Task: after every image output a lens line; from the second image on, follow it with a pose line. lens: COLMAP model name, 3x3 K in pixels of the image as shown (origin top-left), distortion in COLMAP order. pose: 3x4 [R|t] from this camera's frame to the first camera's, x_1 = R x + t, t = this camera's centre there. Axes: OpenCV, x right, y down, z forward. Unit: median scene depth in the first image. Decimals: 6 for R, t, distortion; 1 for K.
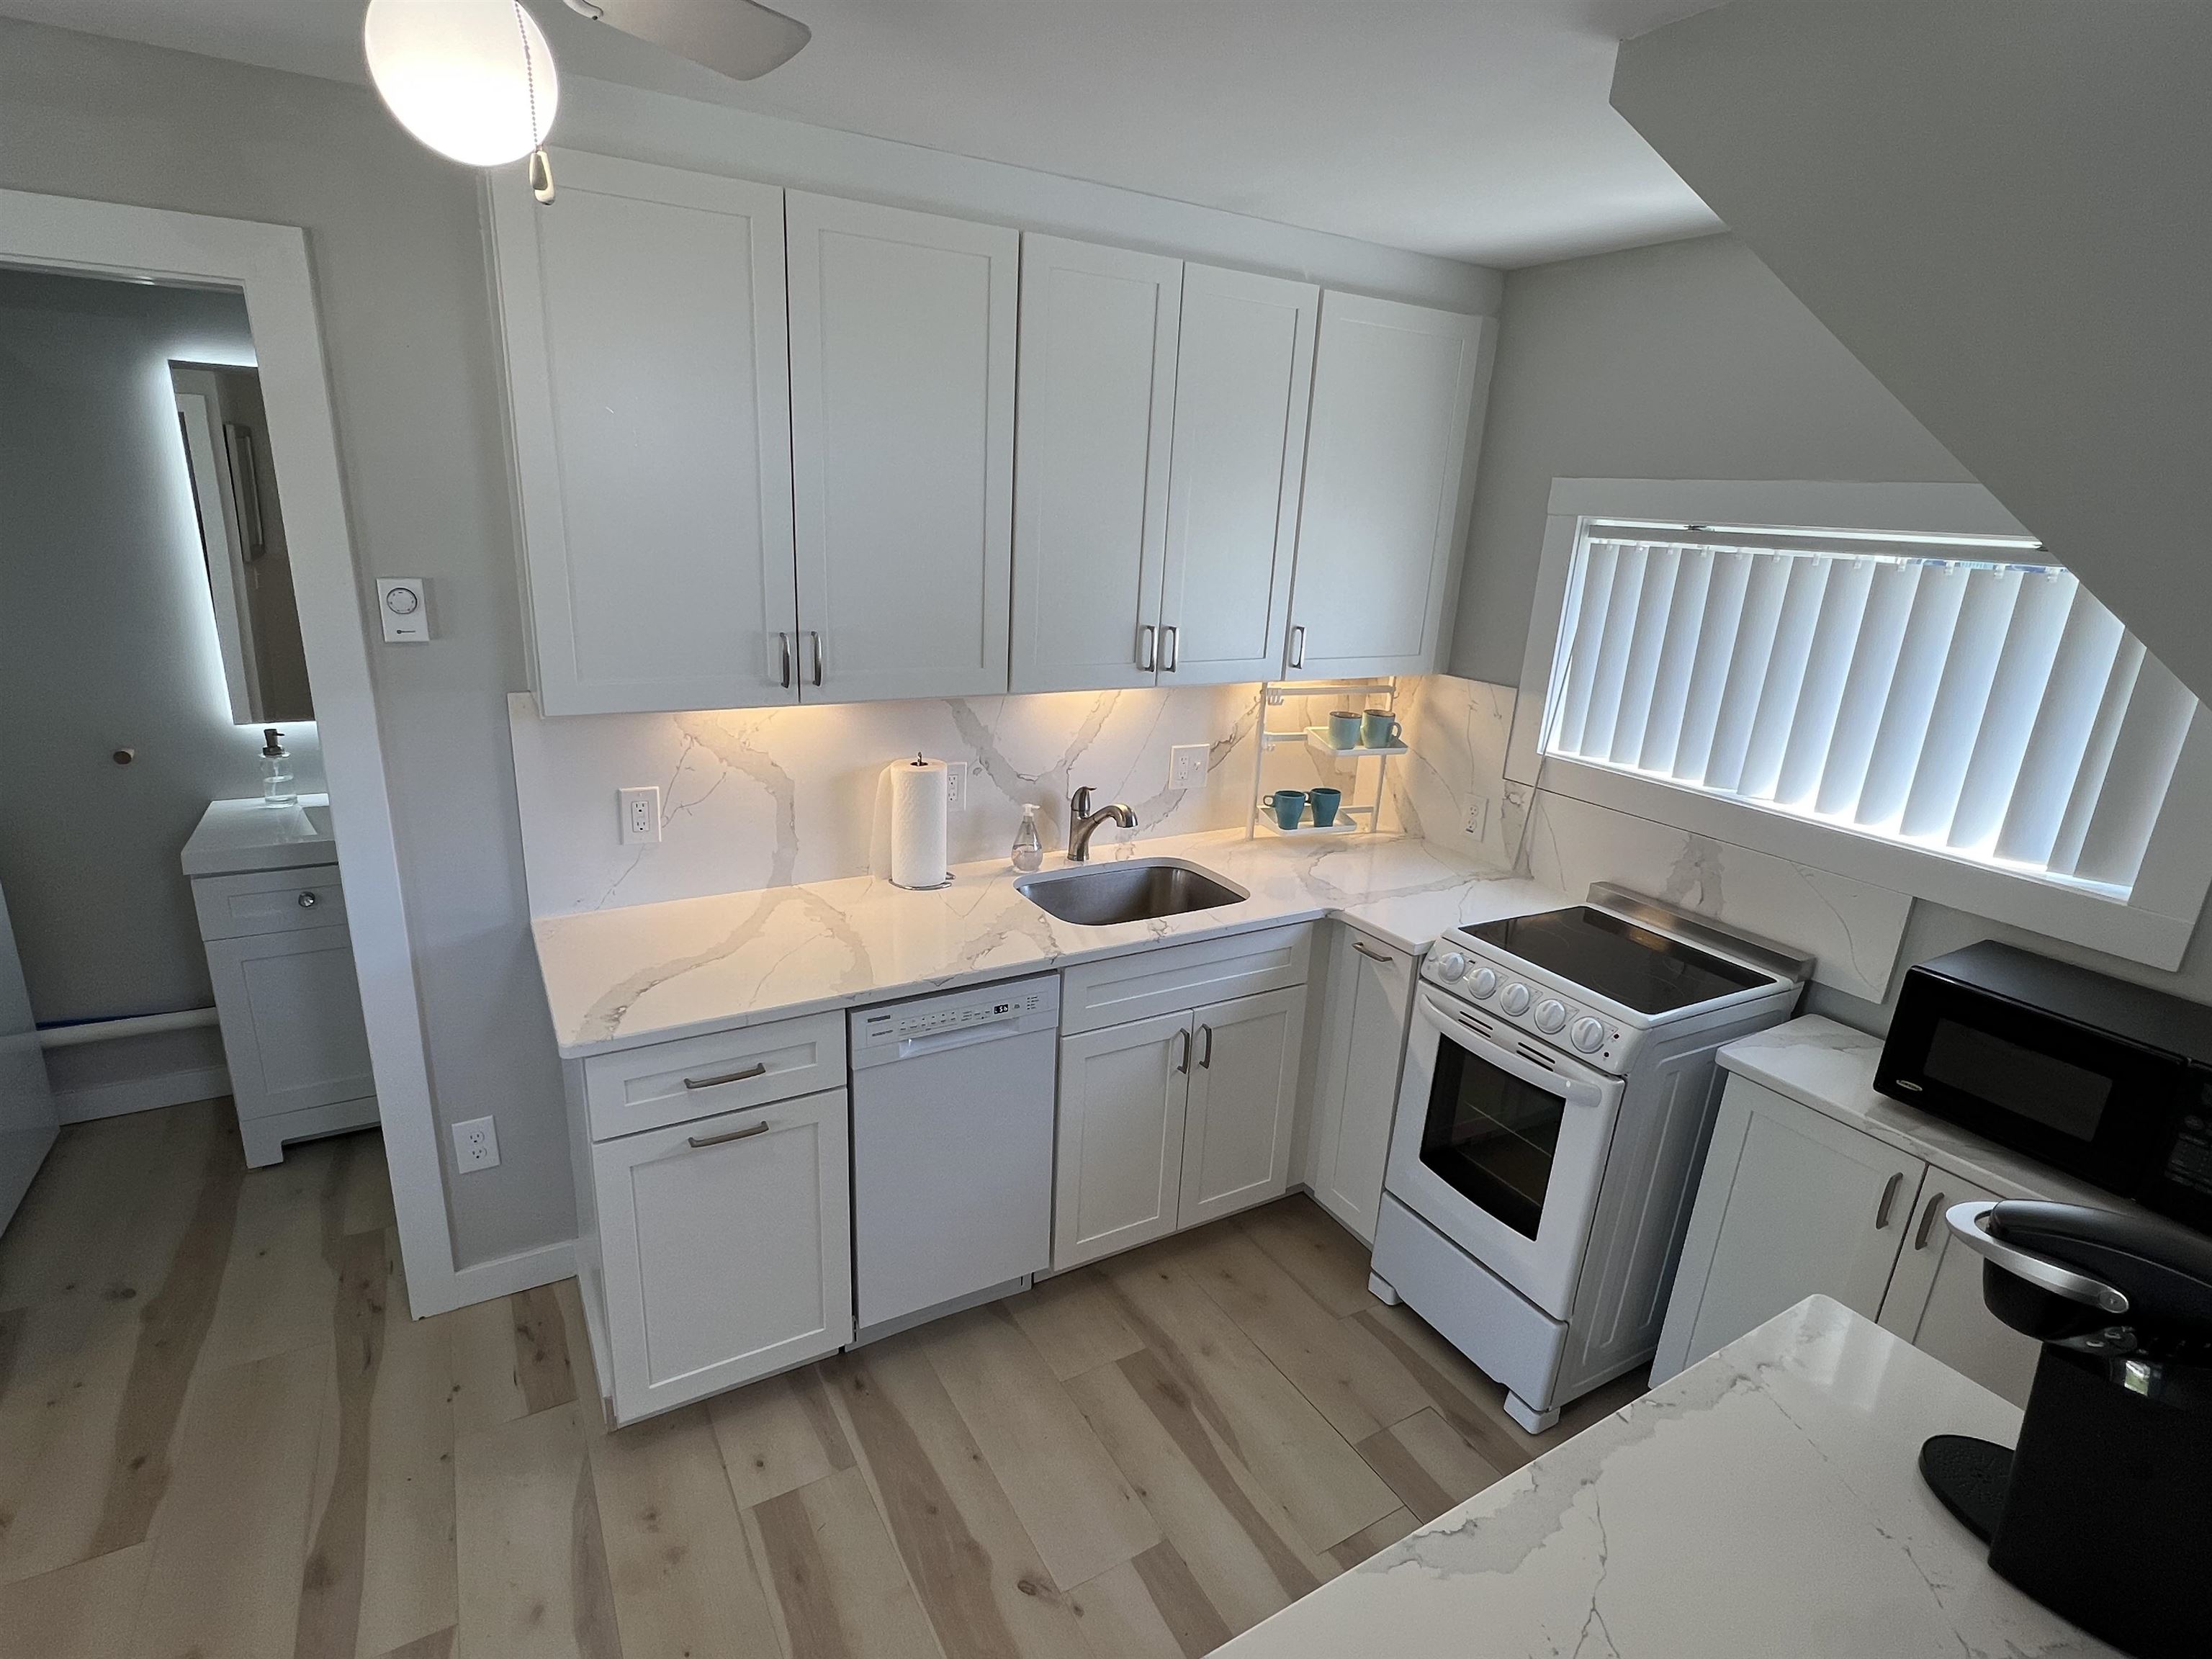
lens RADIAL K [[1094.9, 0, 1095.3], [0, 1094.9, 830.6], [0, 0, 1]] dist [-0.002705, 0.000725]
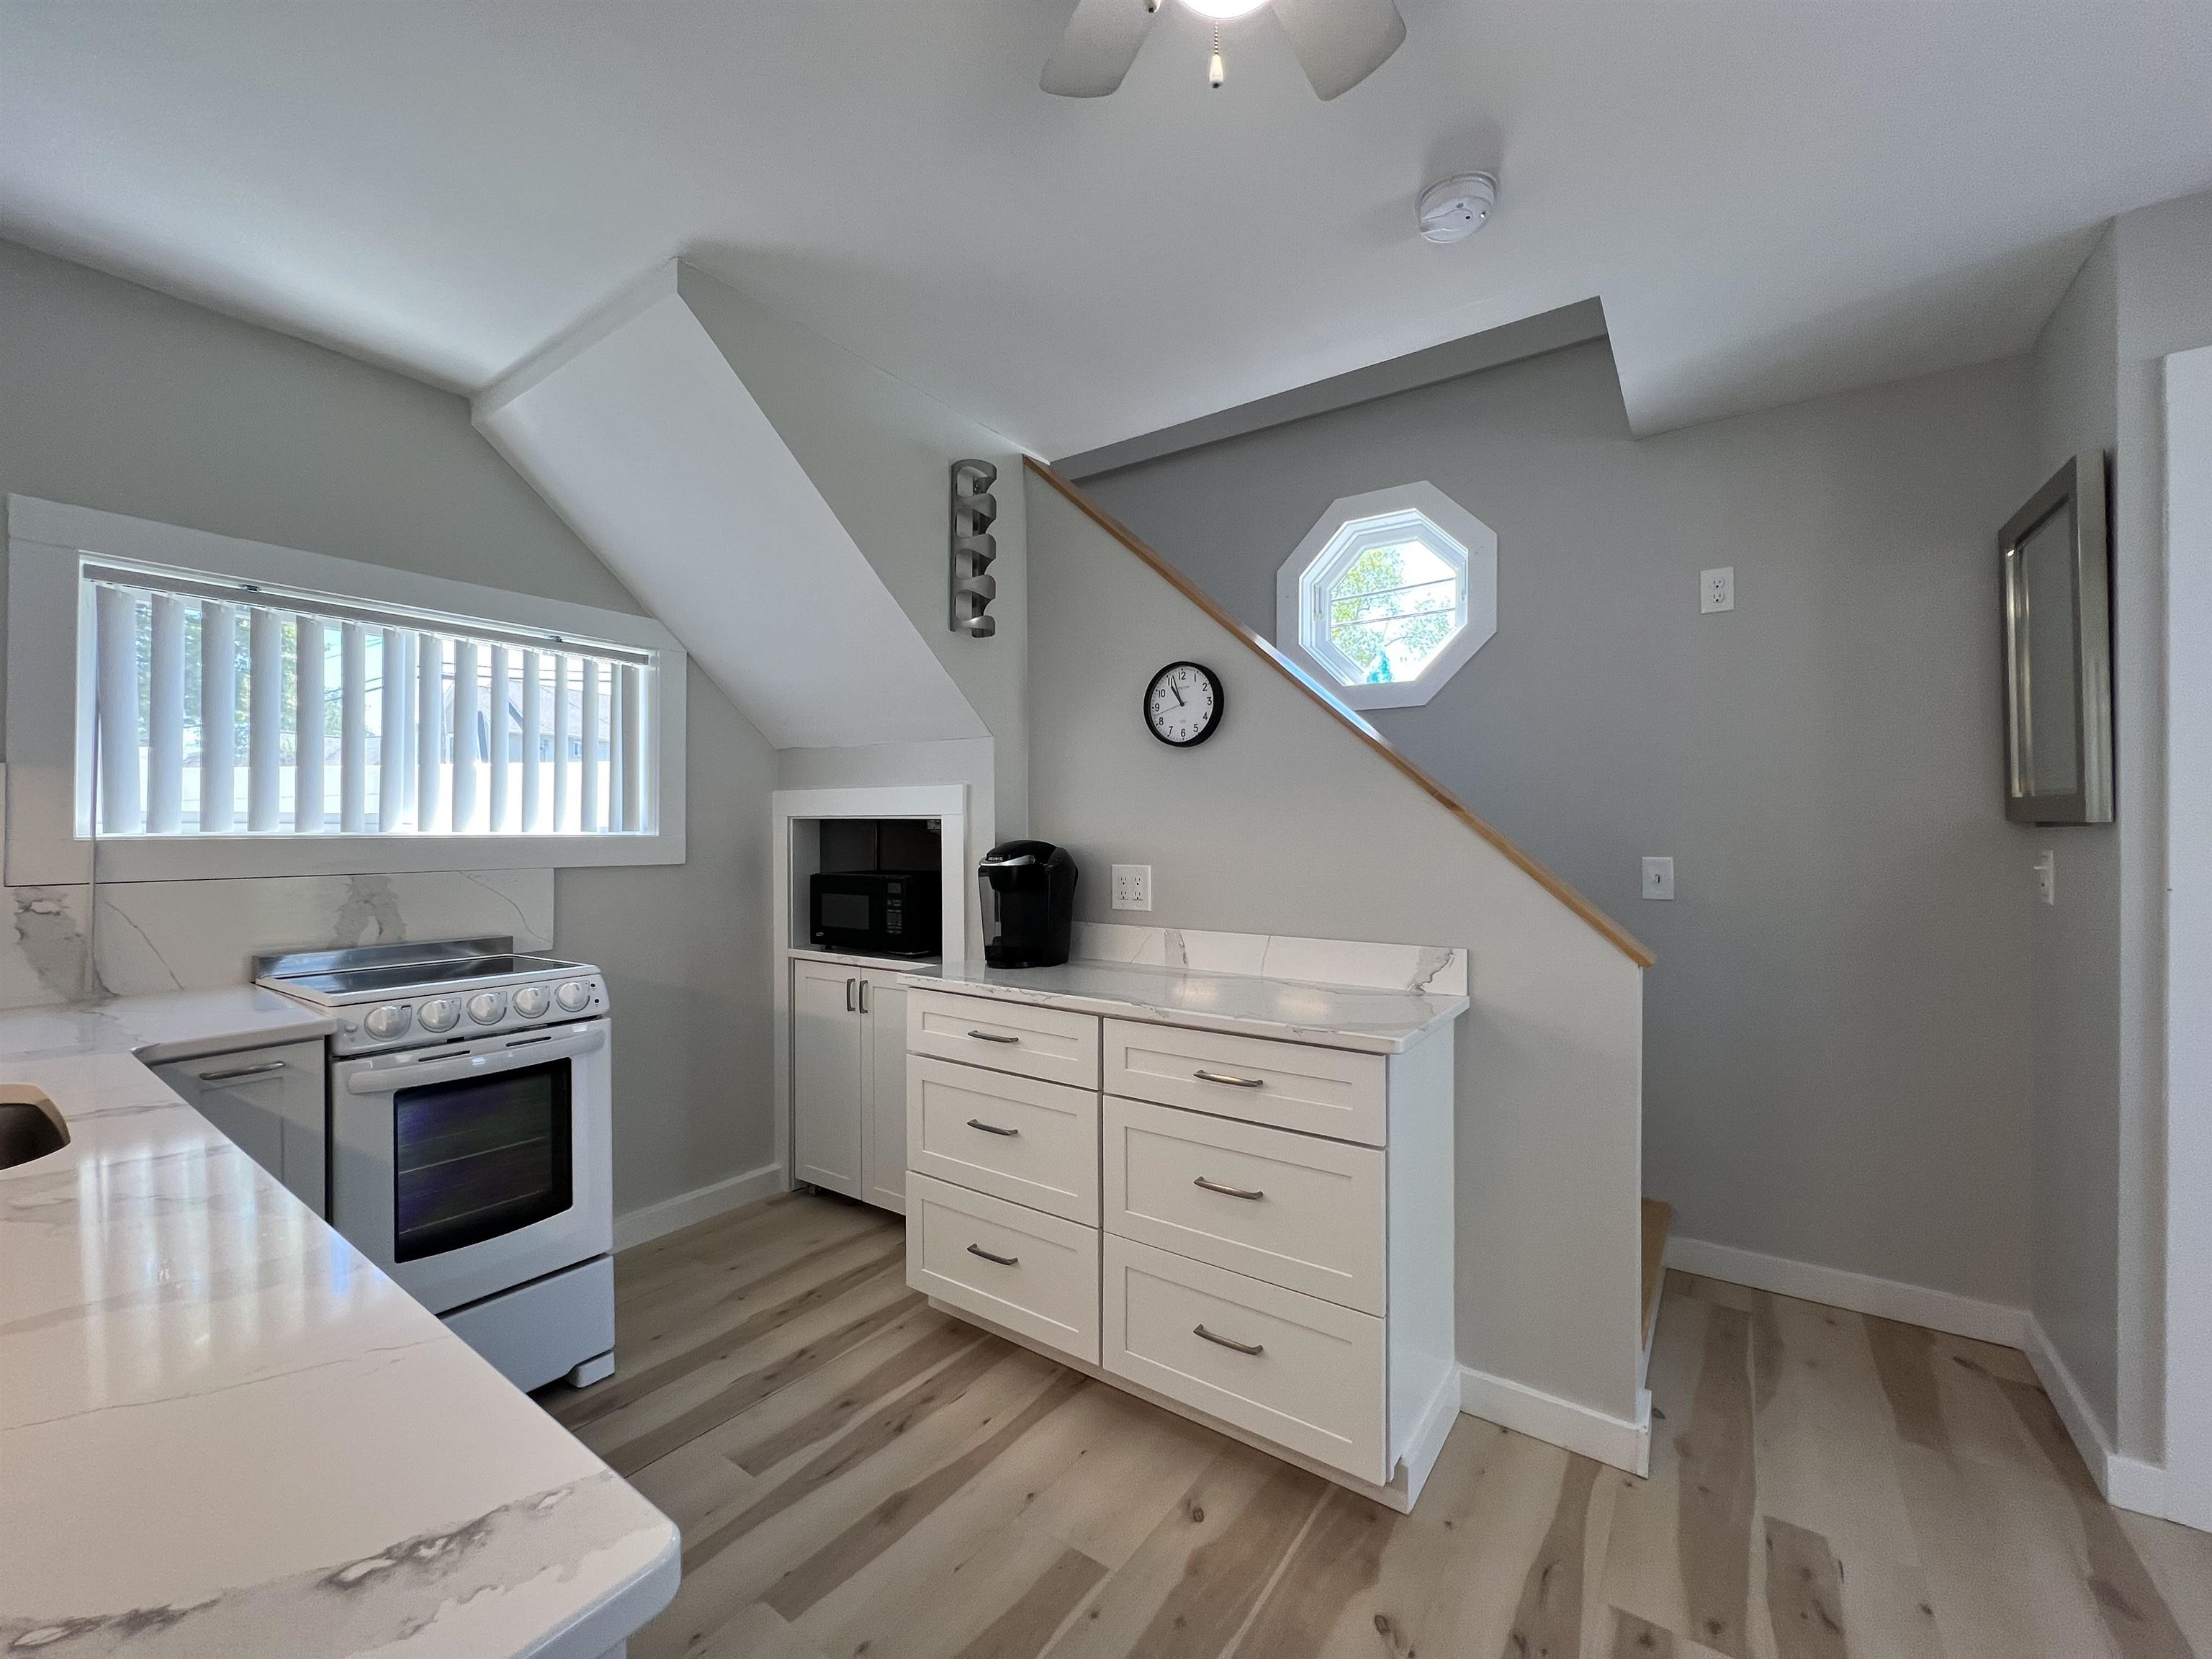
lens RADIAL K [[885.4, 0, 1100.8], [0, 885.4, 827.1], [0, 0, 1]] dist [-0.002028, 0.000170]
pose [[-0.408398, -0.047275, 0.911579, -0.539125], [0.244298, 0.956566, 0.159057, -0.001376], [-0.879505, 0.287656, -0.379111, 0.673513]]
